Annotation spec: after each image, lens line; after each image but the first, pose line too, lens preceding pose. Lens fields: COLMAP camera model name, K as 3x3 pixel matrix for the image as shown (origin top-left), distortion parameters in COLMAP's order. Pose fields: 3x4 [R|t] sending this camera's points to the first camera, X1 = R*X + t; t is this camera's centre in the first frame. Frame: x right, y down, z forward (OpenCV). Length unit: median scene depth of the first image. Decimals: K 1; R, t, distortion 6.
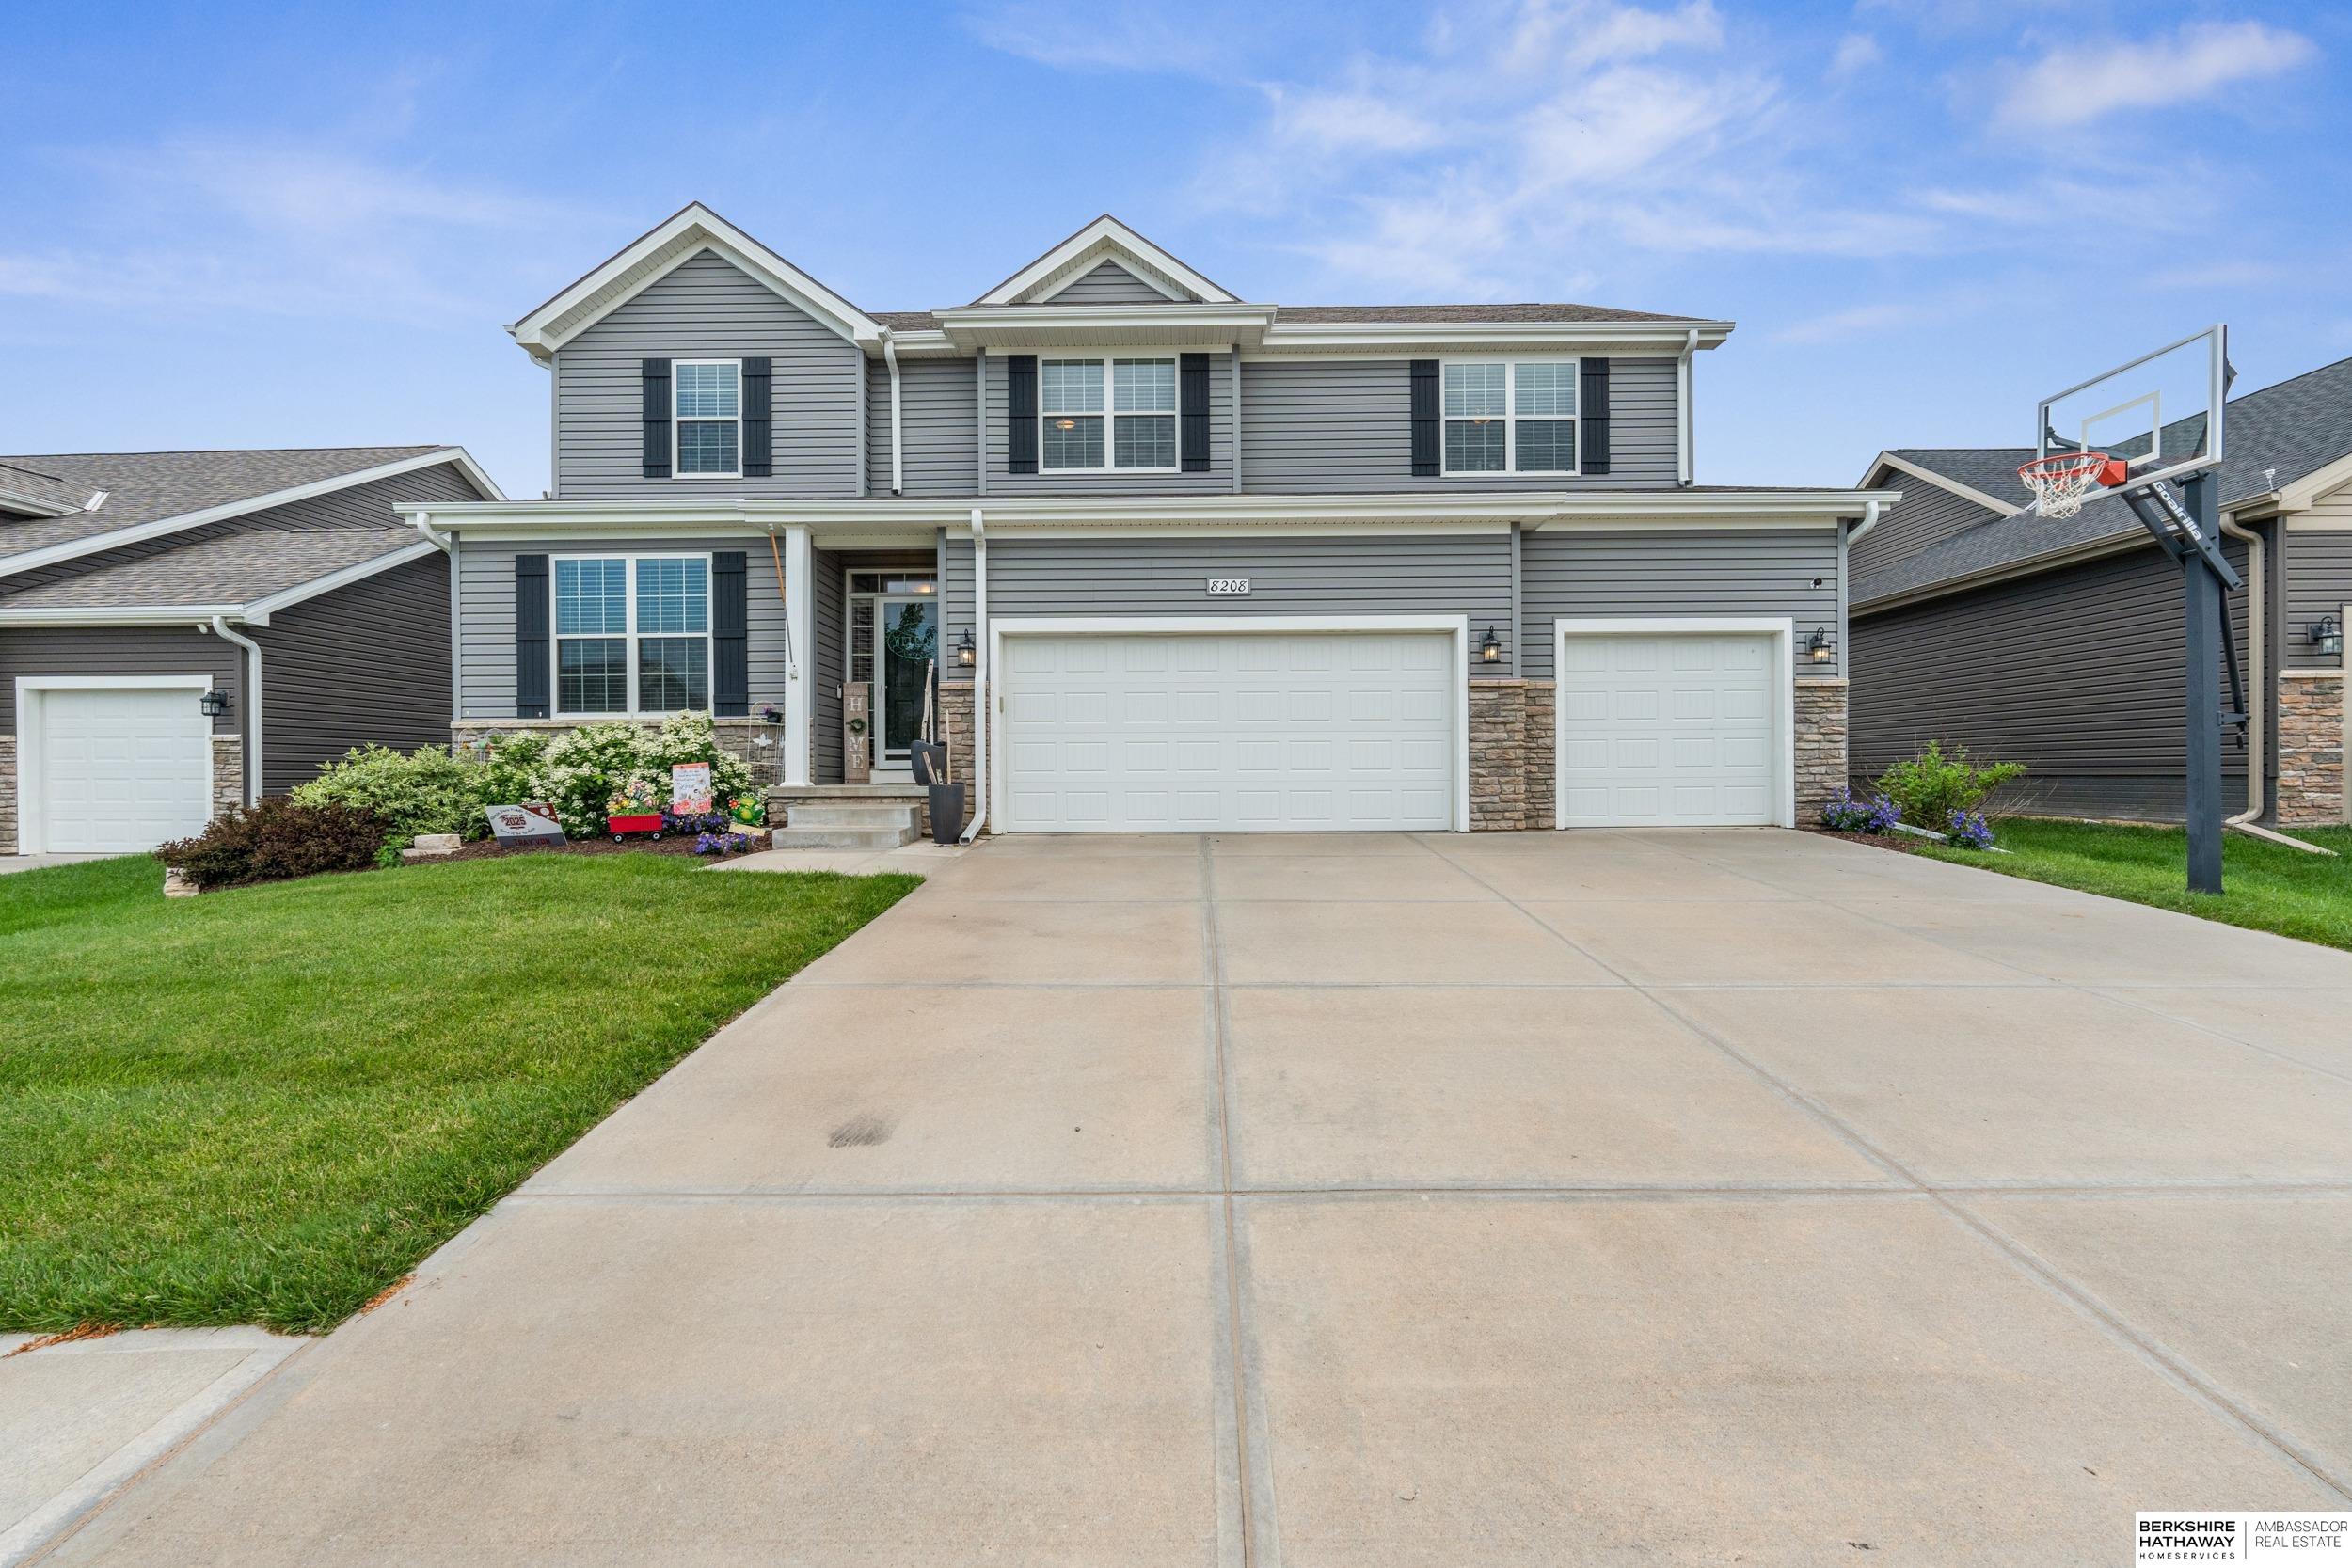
lens RADIAL K [[1031.0, 0, 1176.0], [0, 1031.0, 784.0], [0, 0, 1]] dist [-0.001126, 0.000090]
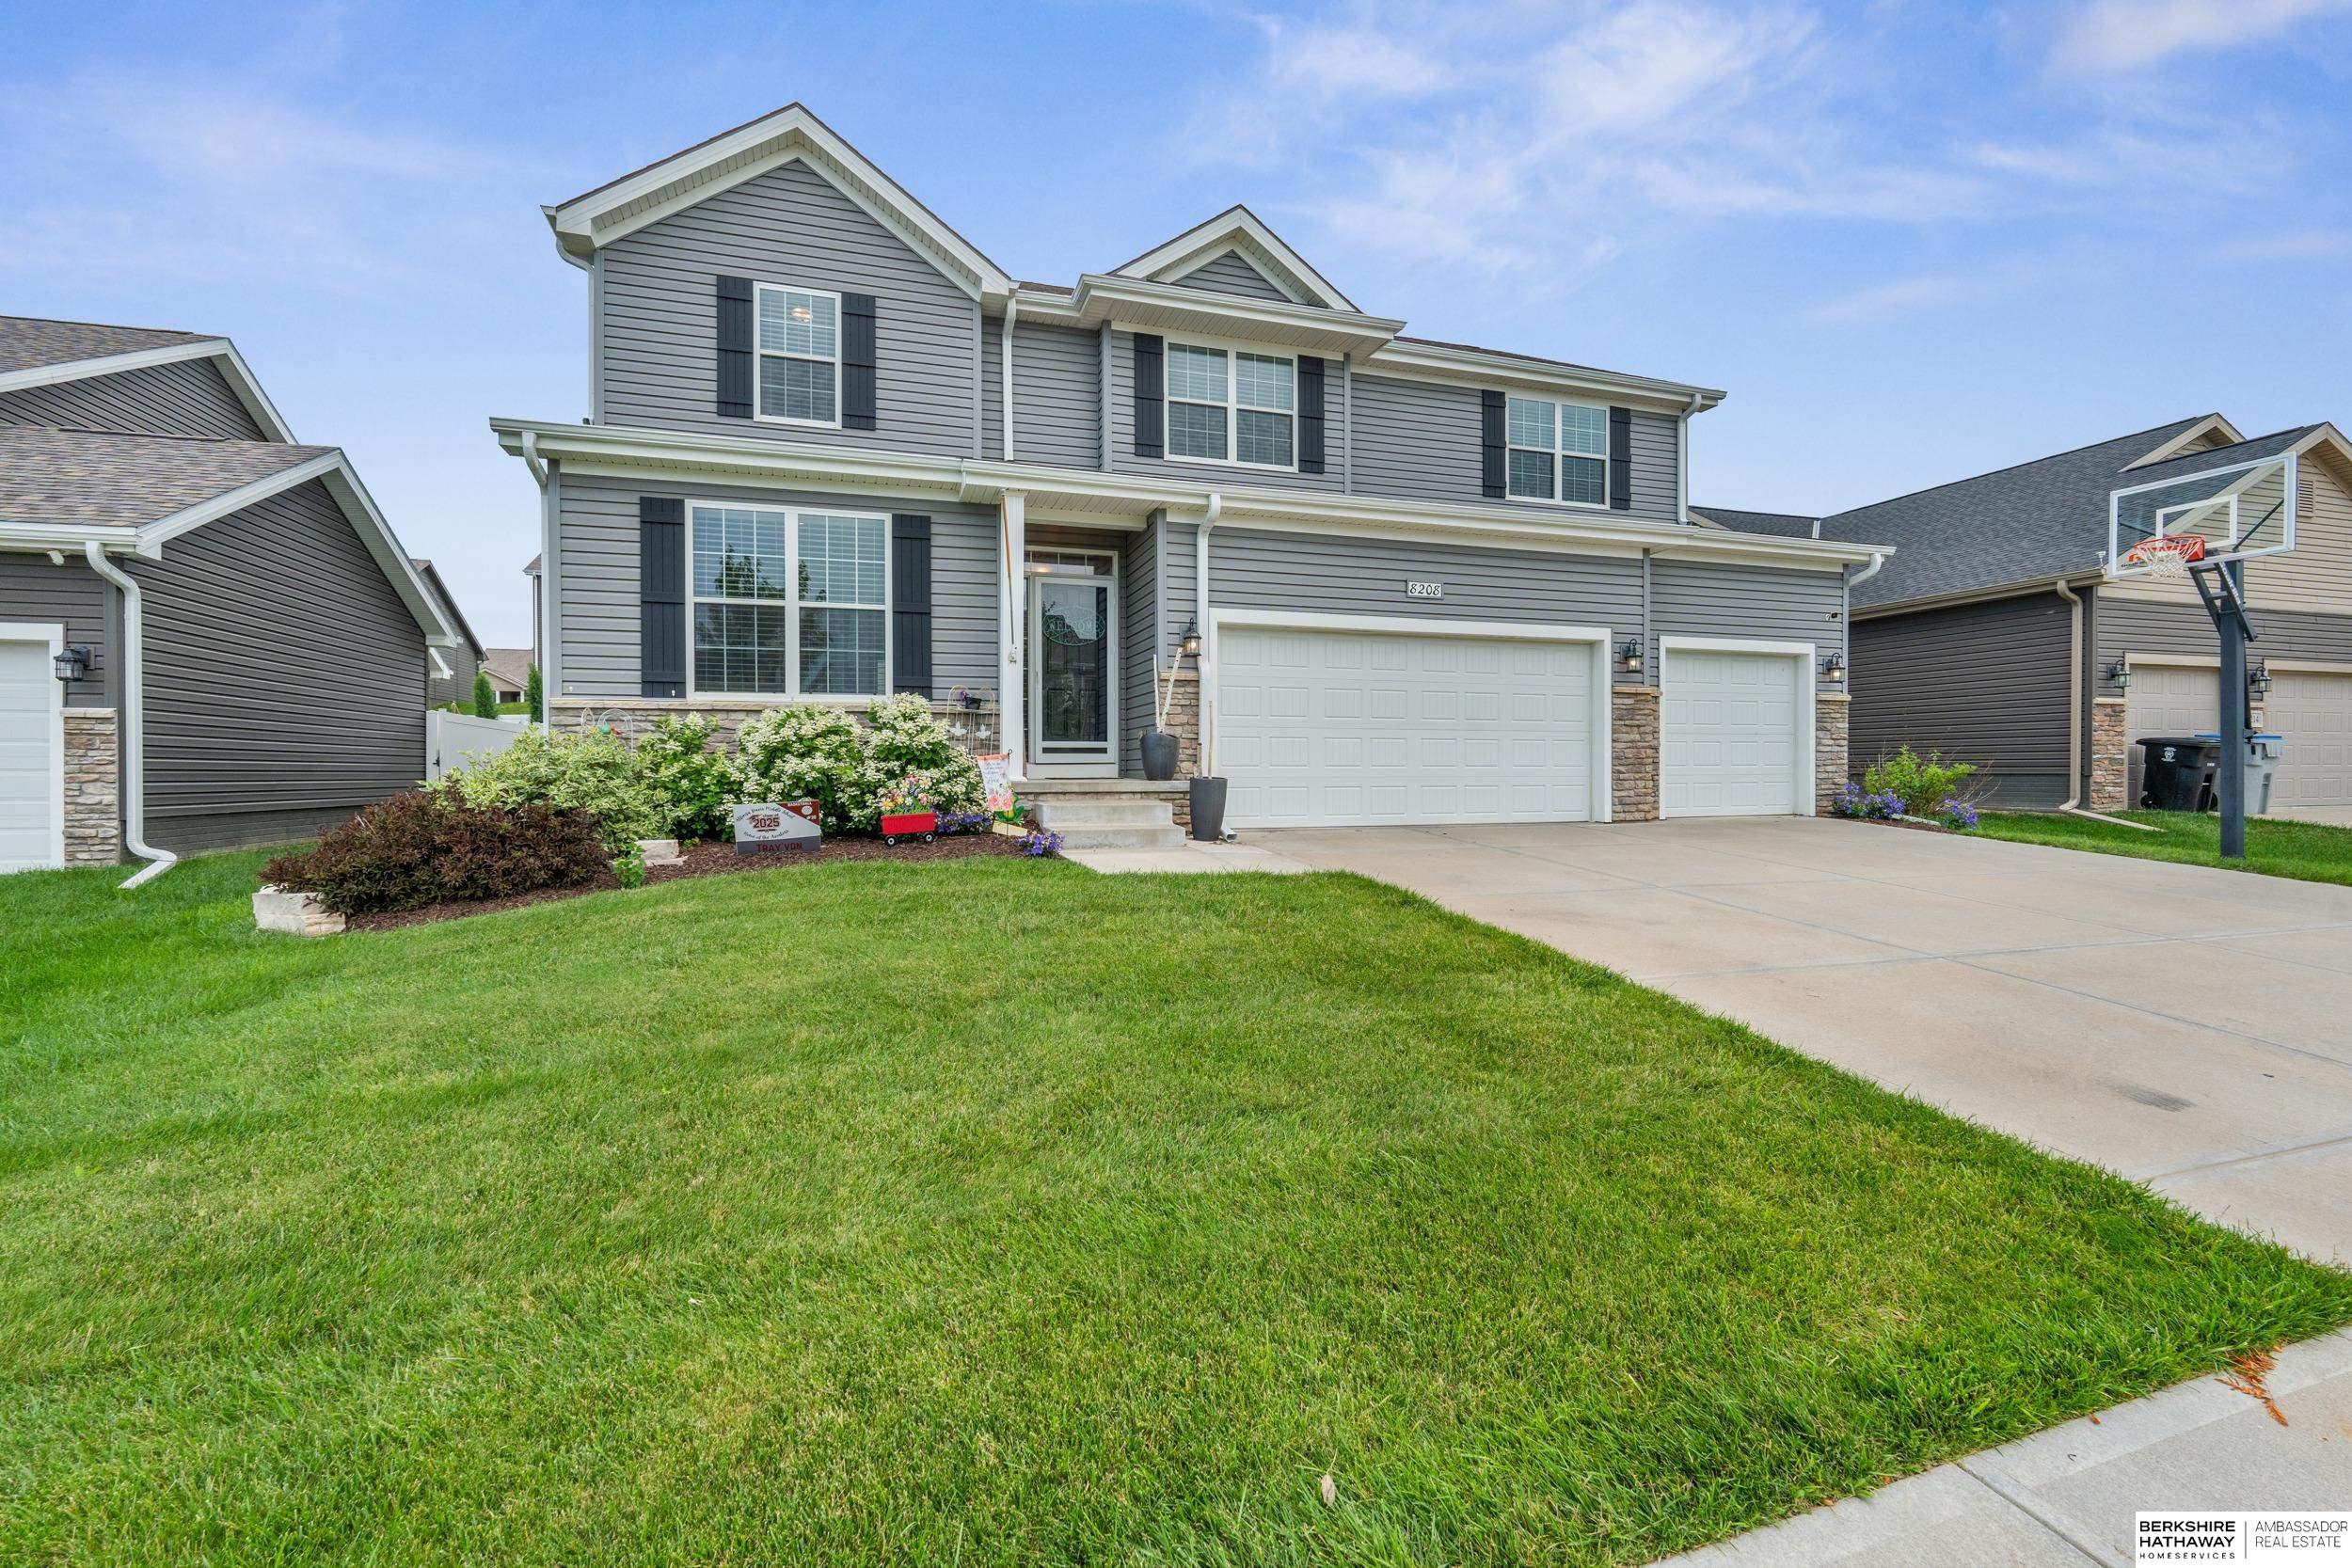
lens RADIAL K [[1020.1, 0, 1186.3], [0, 1020.1, 783.2], [0, 0, 1]] dist [-0.000395, 0.000105]
pose [[0.946654, 0.000451, 0.322250, -0.436447], [-0.001184, 0.999997, 0.002079, 0.001779], [-0.322248, -0.002350, 0.946652, 0.086928]]
